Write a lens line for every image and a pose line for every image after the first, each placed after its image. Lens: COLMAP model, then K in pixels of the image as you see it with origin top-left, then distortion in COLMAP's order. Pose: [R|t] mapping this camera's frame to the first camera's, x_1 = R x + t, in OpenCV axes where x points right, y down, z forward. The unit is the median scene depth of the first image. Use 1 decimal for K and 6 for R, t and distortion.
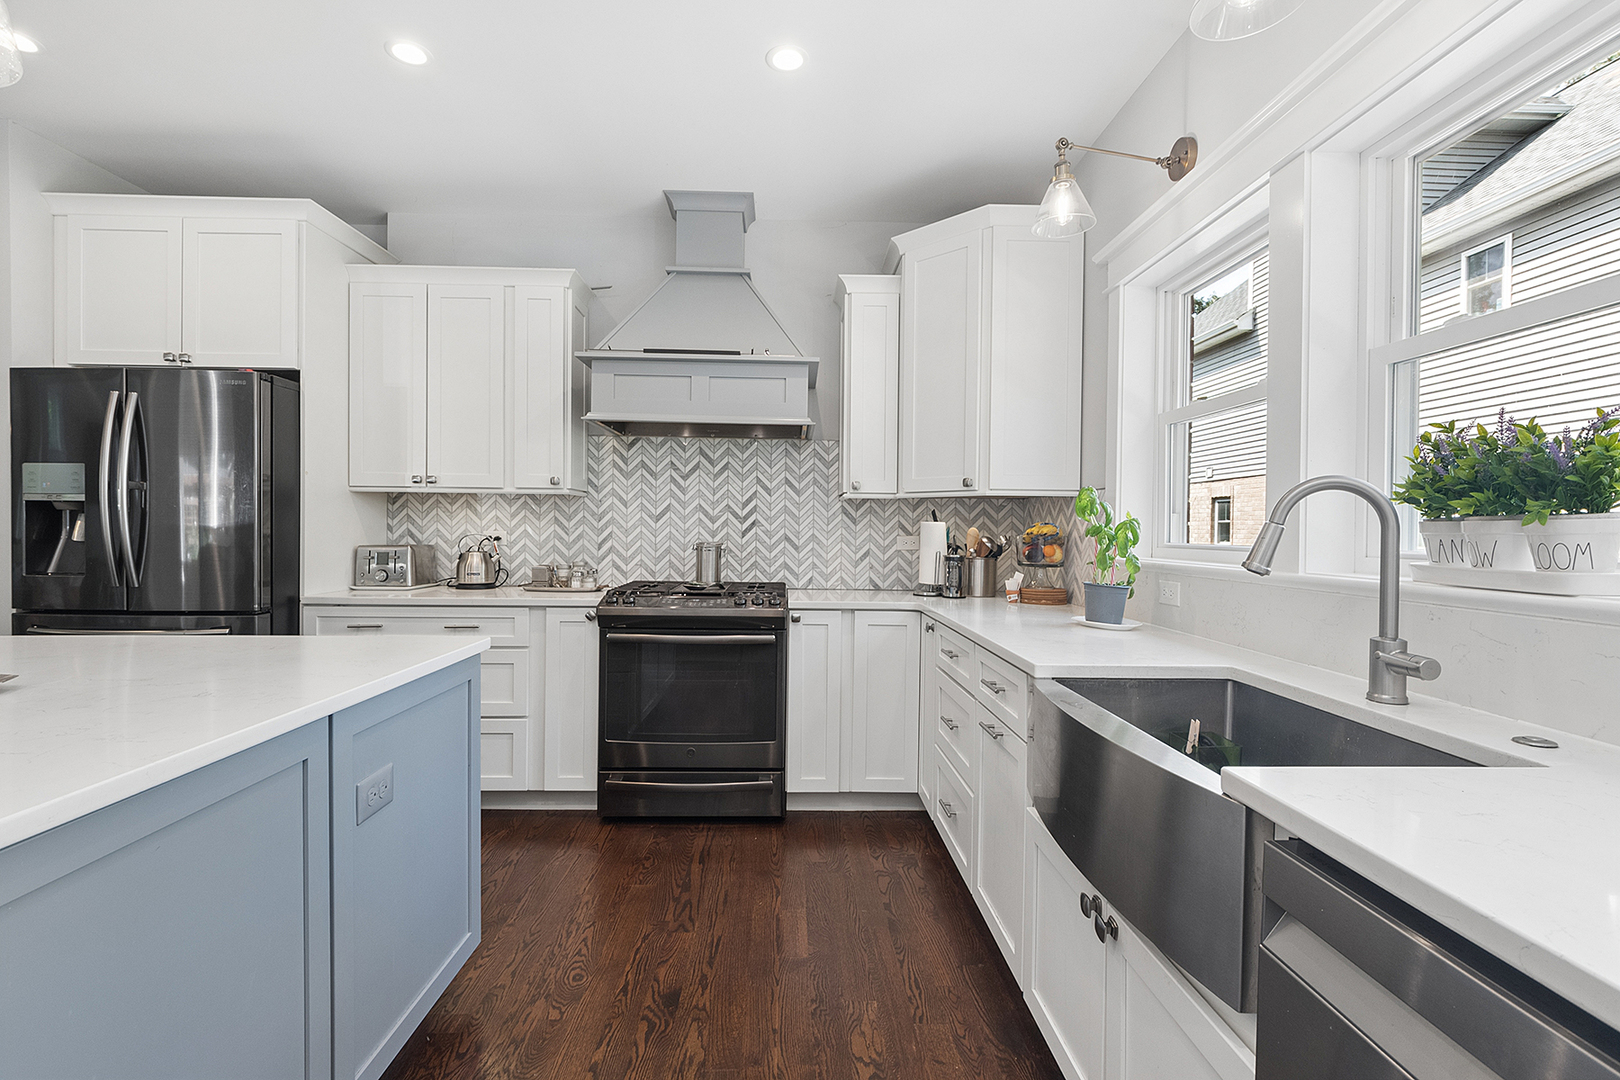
lens RADIAL K [[715.9, 0, 805.8], [0, 715.9, 540.2], [0, 0, 1]] dist [-0.003280, 0.000035]
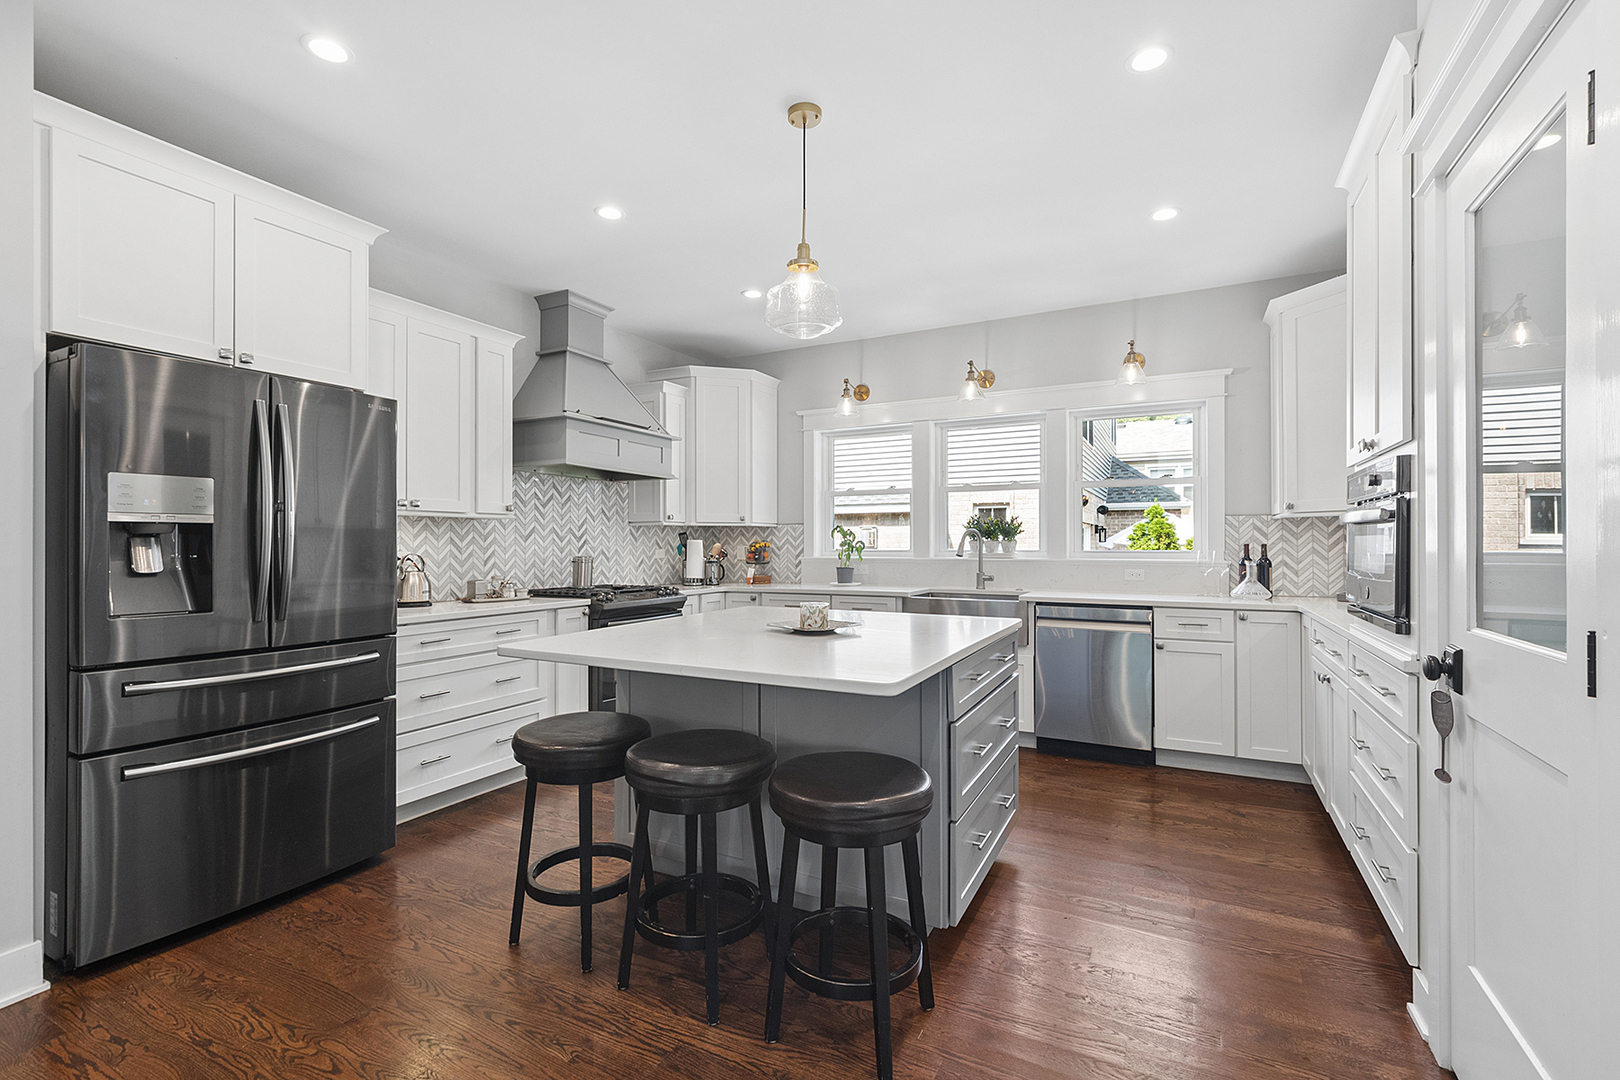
lens RADIAL K [[715.9, 0, 822.1], [0, 715.9, 541.2], [0, 0, 1]] dist [-0.003280, 0.000035]
pose [[0.473078, -0.008097, 0.880983, -1.045012], [0.019853, 0.999802, -0.001472, -0.013966], [-0.880797, 0.018187, 0.473145, -0.022336]]
